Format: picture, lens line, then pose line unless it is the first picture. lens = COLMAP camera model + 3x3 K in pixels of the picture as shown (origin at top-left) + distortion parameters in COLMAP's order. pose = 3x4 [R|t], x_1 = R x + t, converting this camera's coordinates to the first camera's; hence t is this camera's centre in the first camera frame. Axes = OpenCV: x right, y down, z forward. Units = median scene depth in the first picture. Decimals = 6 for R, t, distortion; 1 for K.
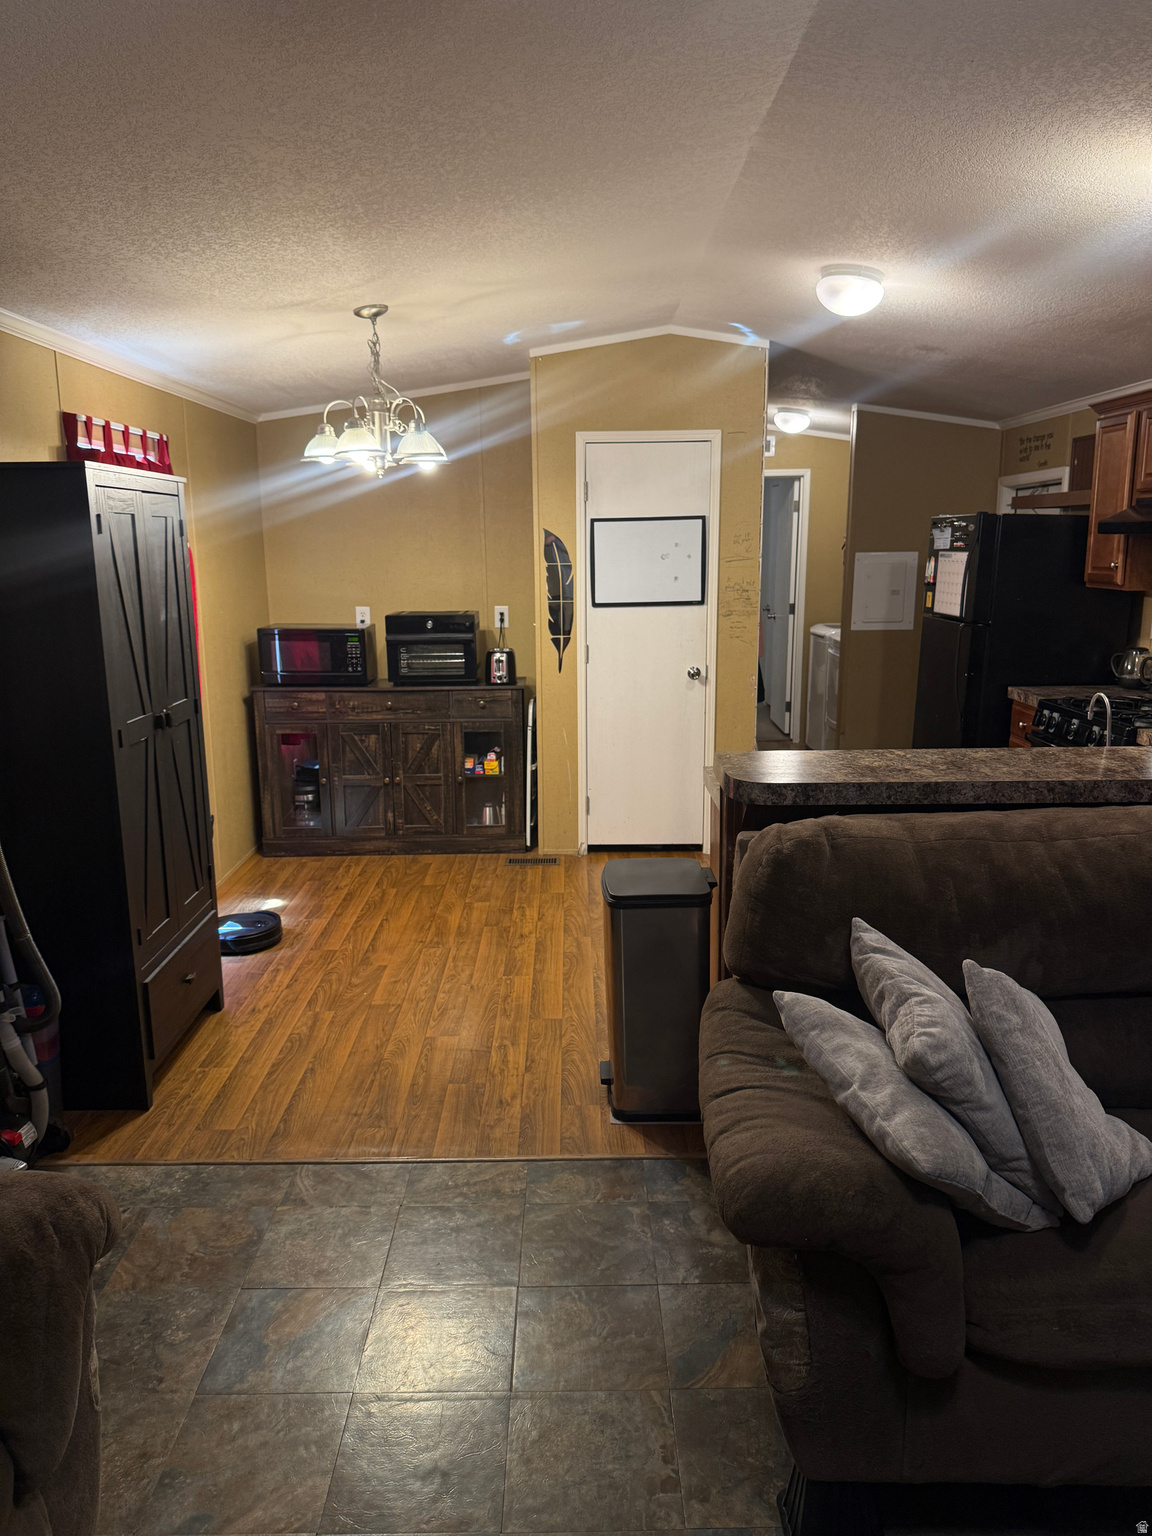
lens RADIAL K [[1055.5, 0, 576.0], [0, 1055.5, 768.0], [0, 0, 1]] dist [0.085413, -0.171101]
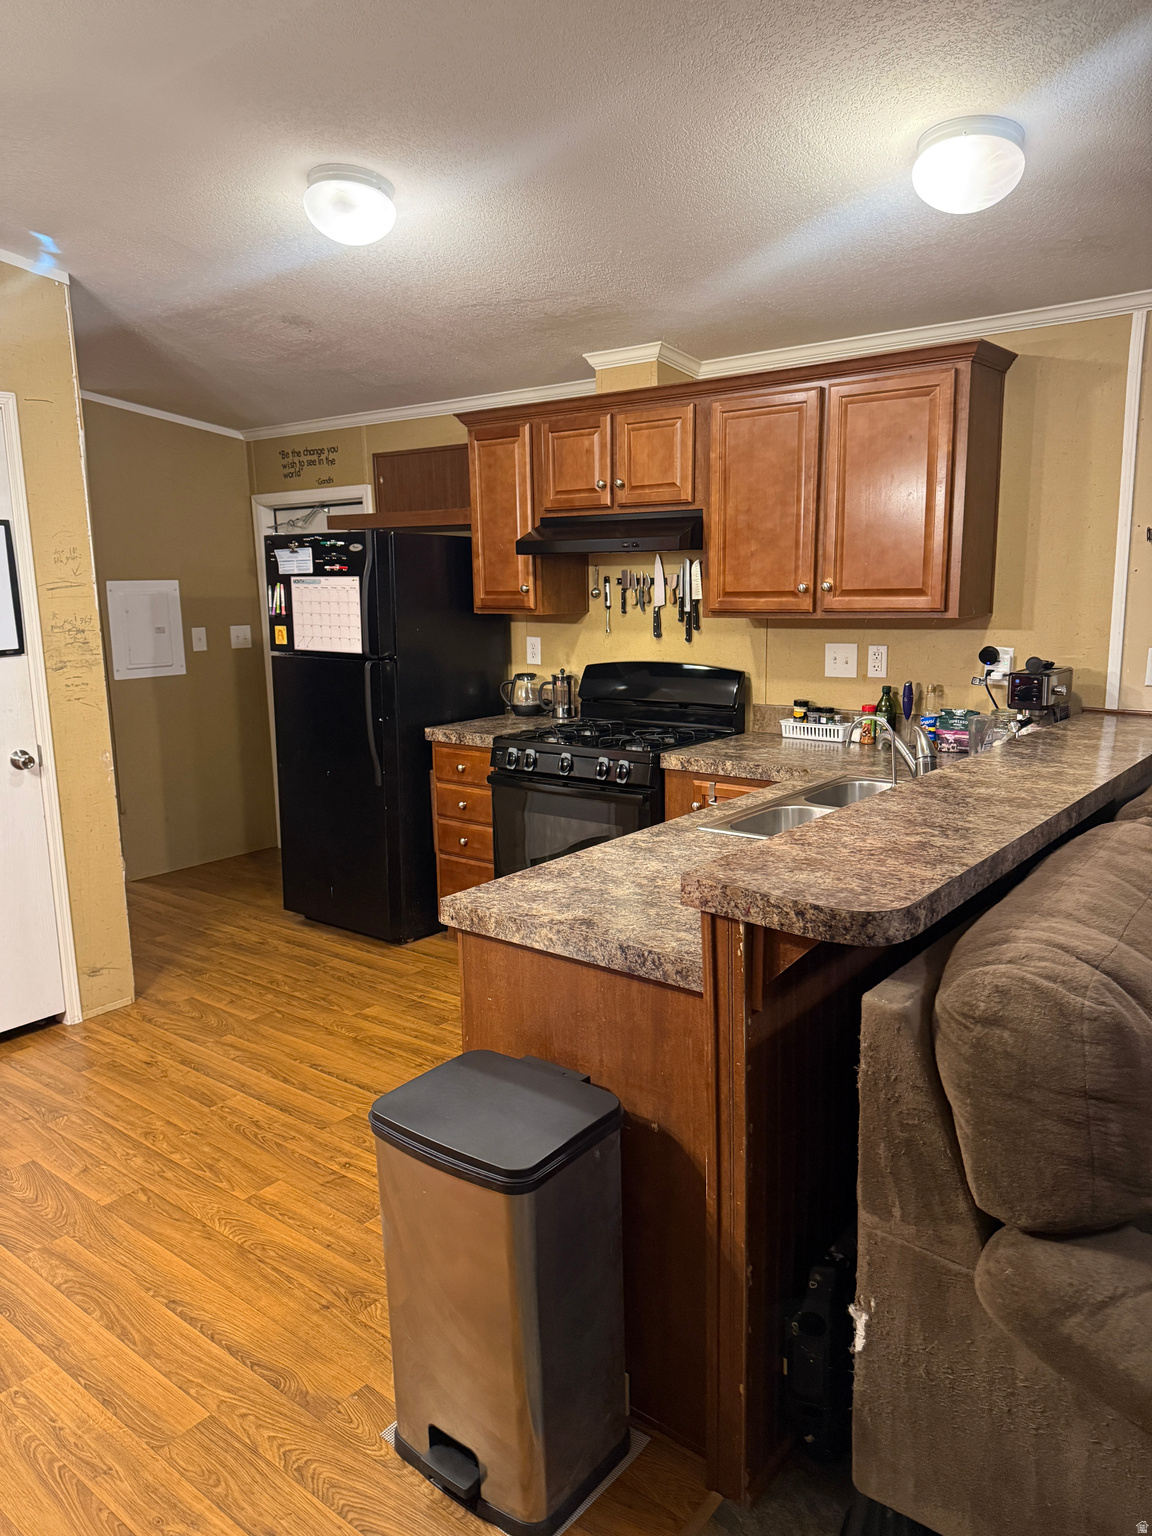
lens RADIAL K [[1089.0, 0, 566.5], [0, 1089.0, 764.2], [0, 0, 1]] dist [0.078165, -0.064287]
pose [[0.635630, -0.135313, 0.760042, -0.258409], [0.167331, 0.985263, 0.035469, -0.074094], [-0.753641, 0.104634, 0.648905, 0.412803]]
